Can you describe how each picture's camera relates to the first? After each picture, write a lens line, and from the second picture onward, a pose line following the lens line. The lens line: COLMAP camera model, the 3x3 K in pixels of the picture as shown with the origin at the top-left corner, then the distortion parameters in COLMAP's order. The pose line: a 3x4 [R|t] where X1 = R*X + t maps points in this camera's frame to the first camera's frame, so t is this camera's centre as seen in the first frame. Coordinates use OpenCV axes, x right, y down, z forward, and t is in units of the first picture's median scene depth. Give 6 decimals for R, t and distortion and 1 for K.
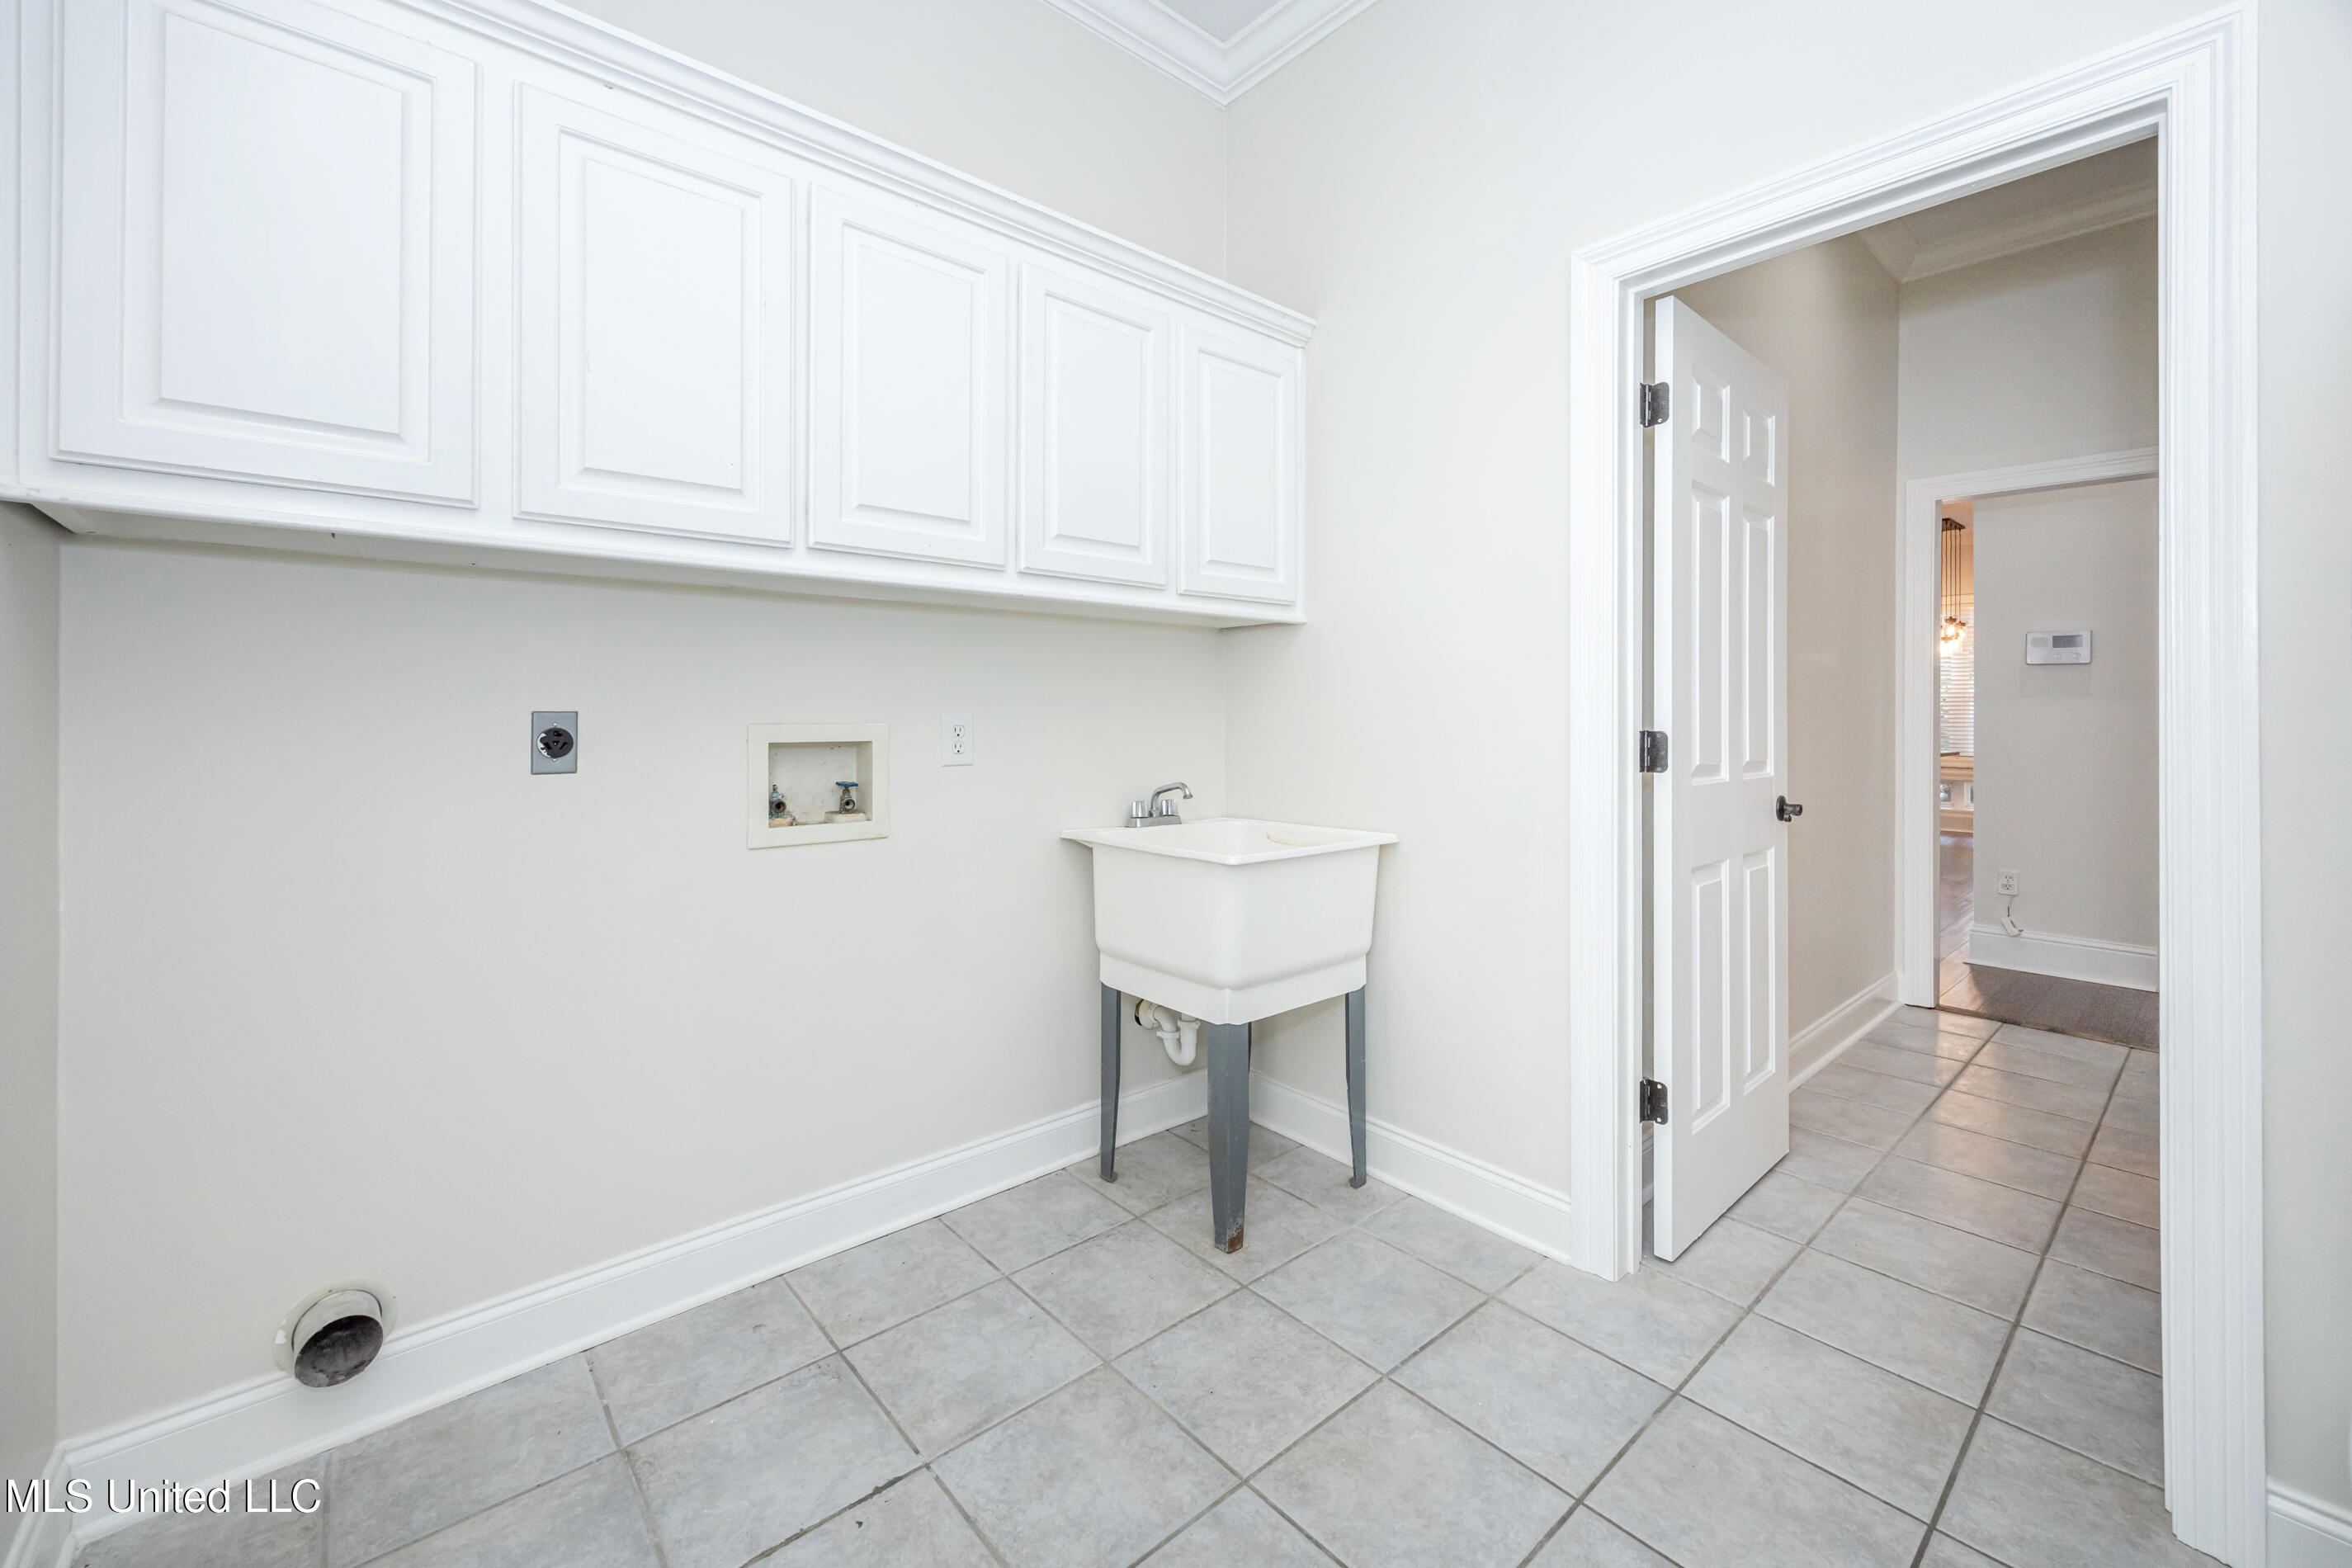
lens RADIAL K [[957.1, 0, 1189.3], [0, 957.1, 707.6], [0, 0, 1]] dist [-0.000456, -0.000044]
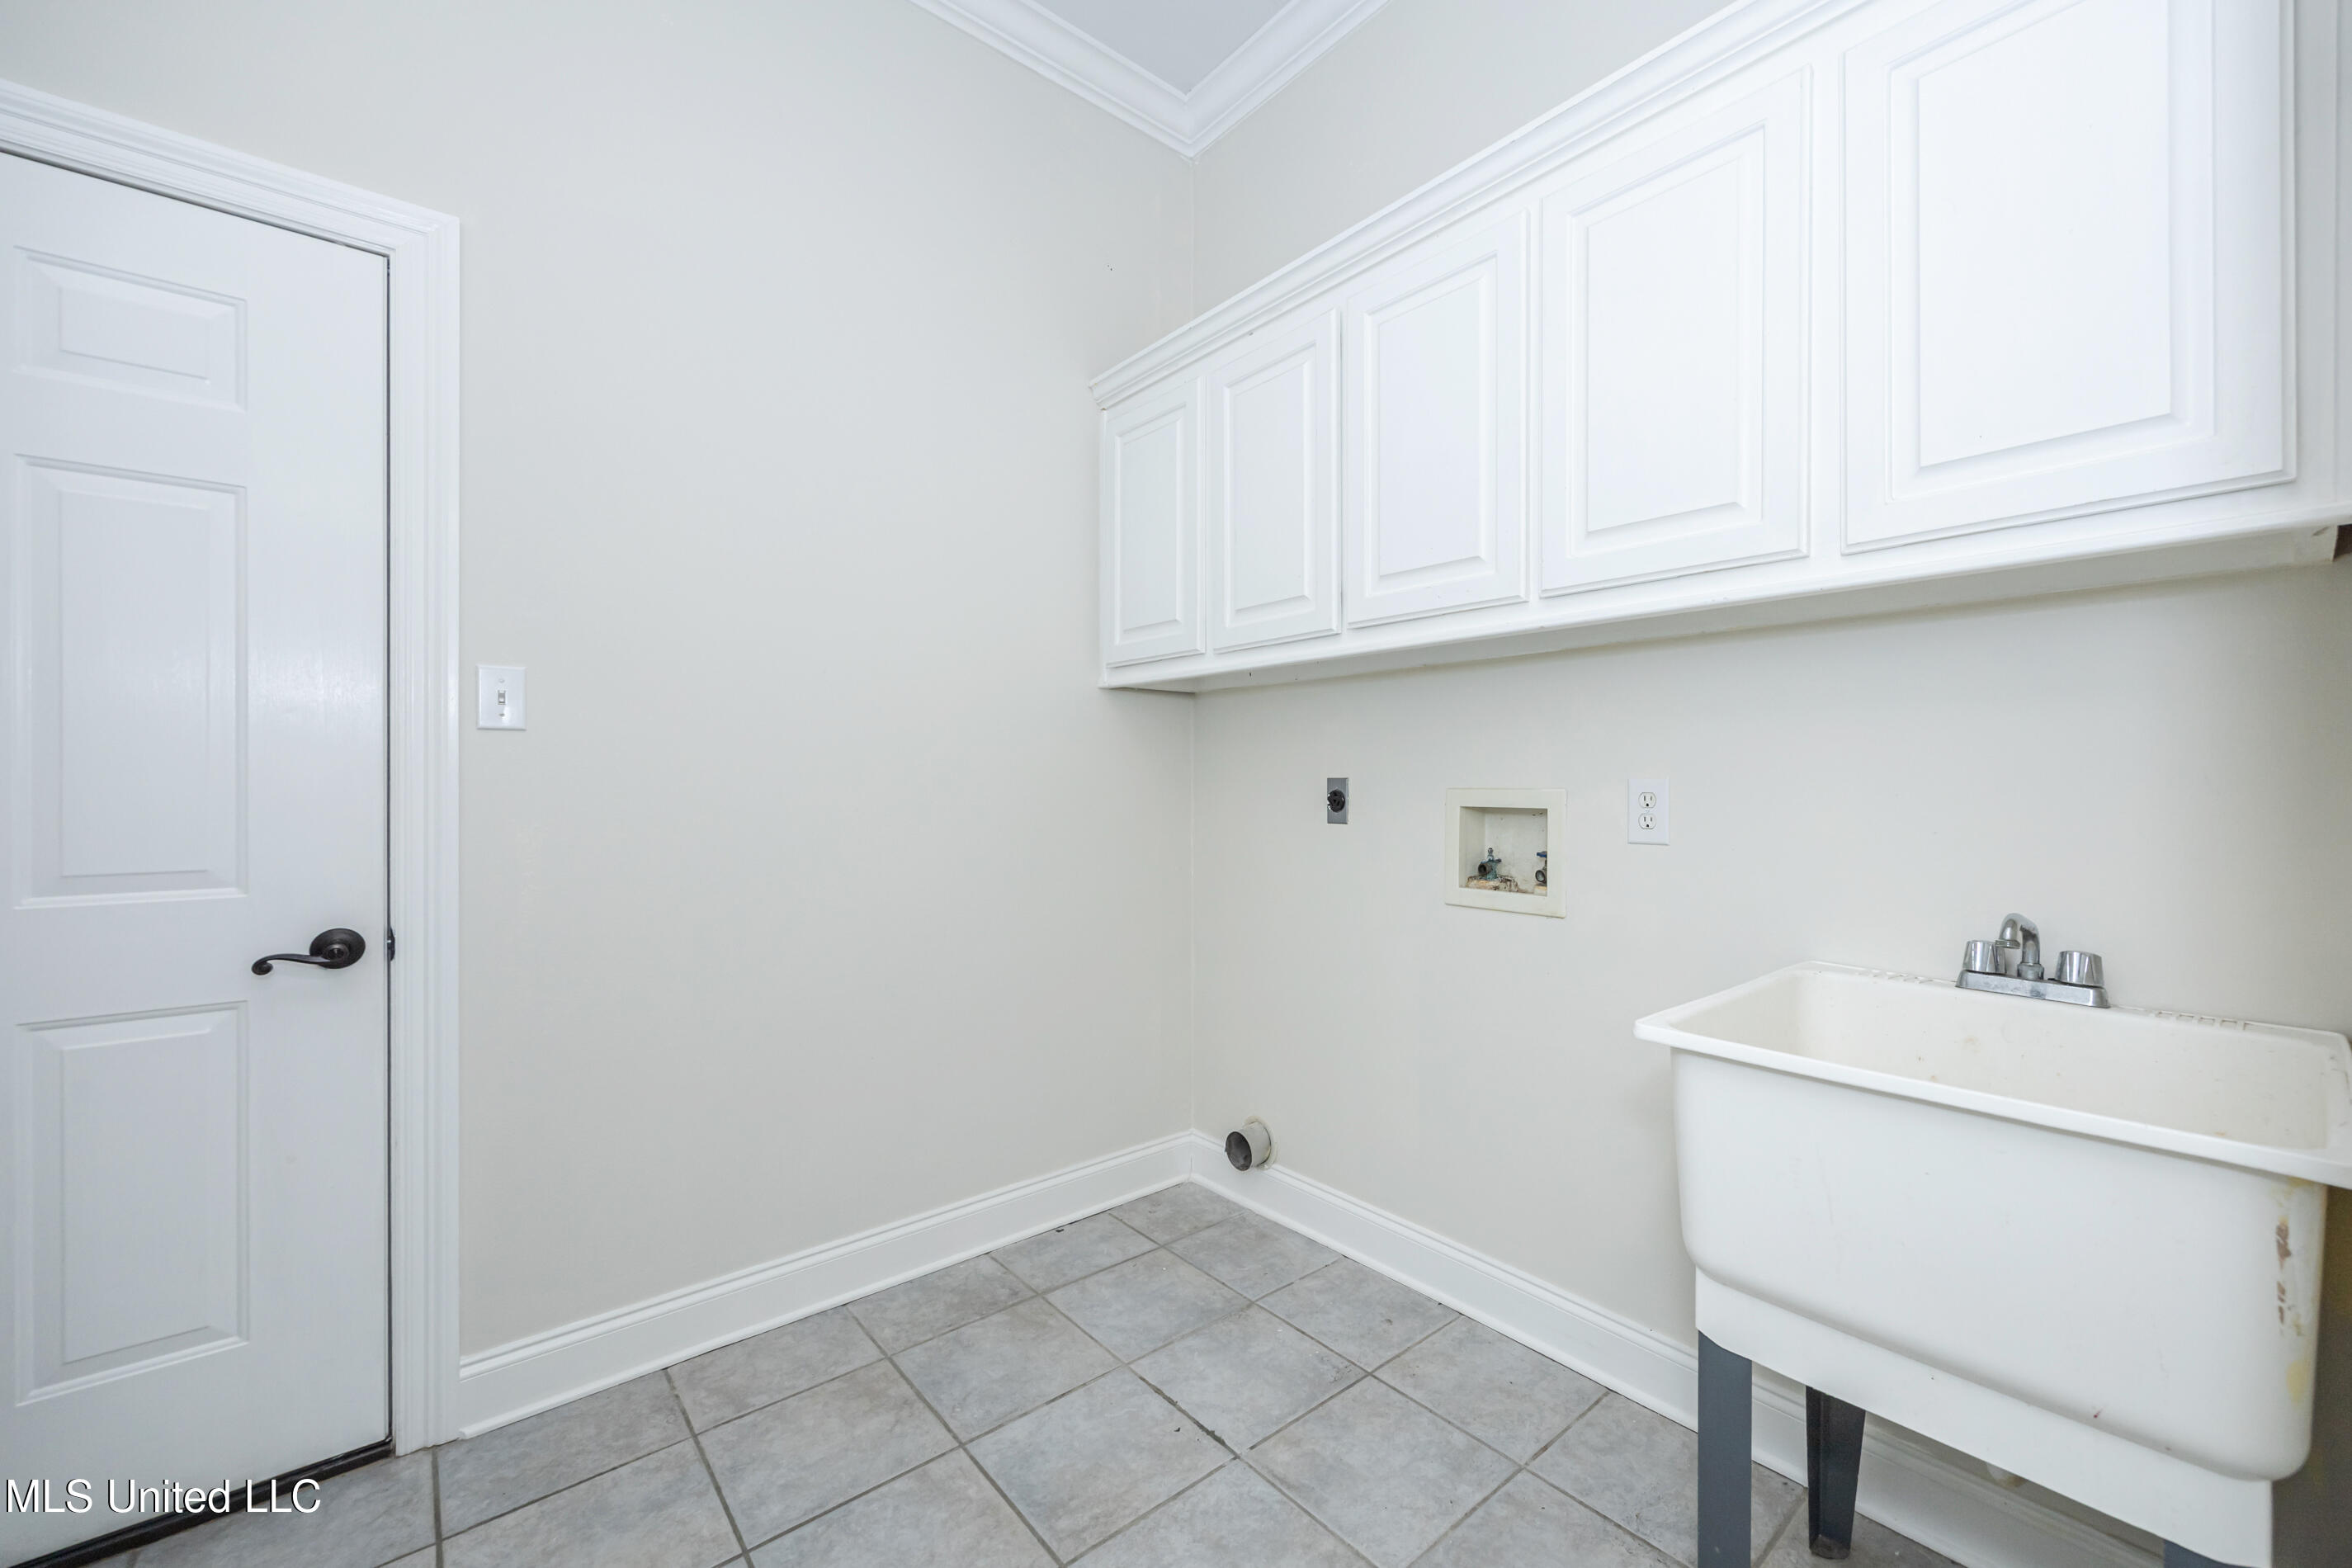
lens RADIAL K [[924.5, 0, 1180.4], [0, 924.5, 787.4], [0, 0, 1]] dist [-0.001140, 0.000030]
pose [[-0.025077, 0.003737, -0.999679, 0.695810], [0.008391, 0.999959, 0.003528, 0.011182], [0.999650, -0.008300, -0.025107, 0.848880]]
